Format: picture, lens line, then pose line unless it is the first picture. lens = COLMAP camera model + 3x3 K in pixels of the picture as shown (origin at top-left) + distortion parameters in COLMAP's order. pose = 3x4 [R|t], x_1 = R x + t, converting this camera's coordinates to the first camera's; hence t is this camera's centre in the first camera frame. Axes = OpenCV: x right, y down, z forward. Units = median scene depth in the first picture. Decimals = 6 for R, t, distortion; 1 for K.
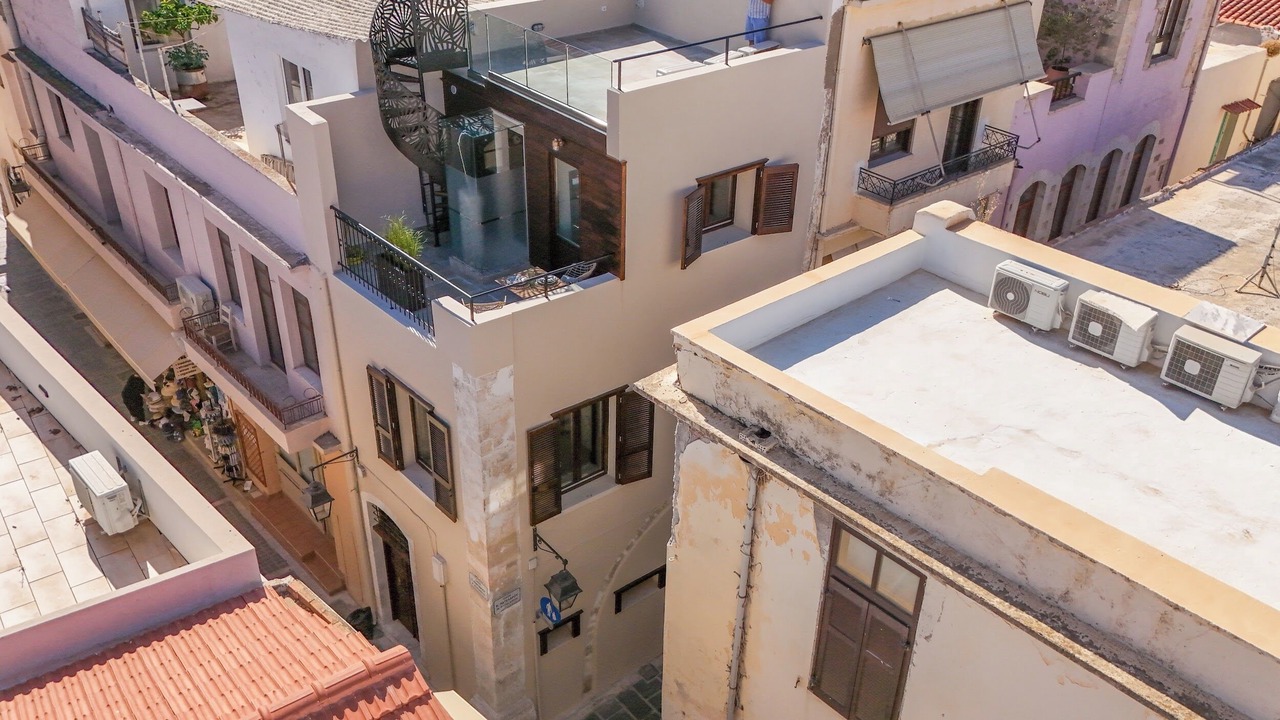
lens RADIAL K [[1065.0, 0, 640.0], [0, 1065.0, 360.0], [0, 0, 1]] dist [-0.006004, 0.000142]
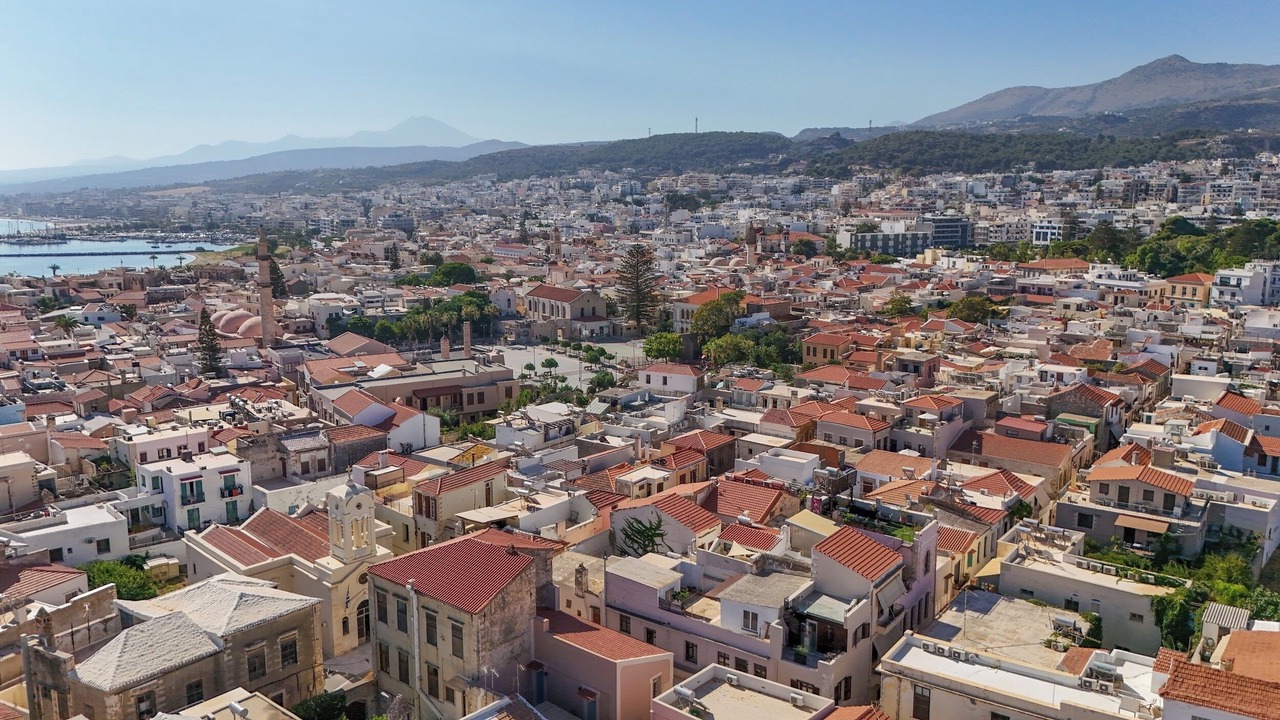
lens RADIAL K [[936.7, 0, 640.0], [0, 936.7, 360.0], [0, 0, 1]] dist [0.072116, -0.071917]
pose [[0.975747, -0.068183, 0.208009, -2.256967], [0.139332, 0.926352, -0.349941, 0.087248], [-0.168830, 0.370436, 0.913386, -4.267938]]
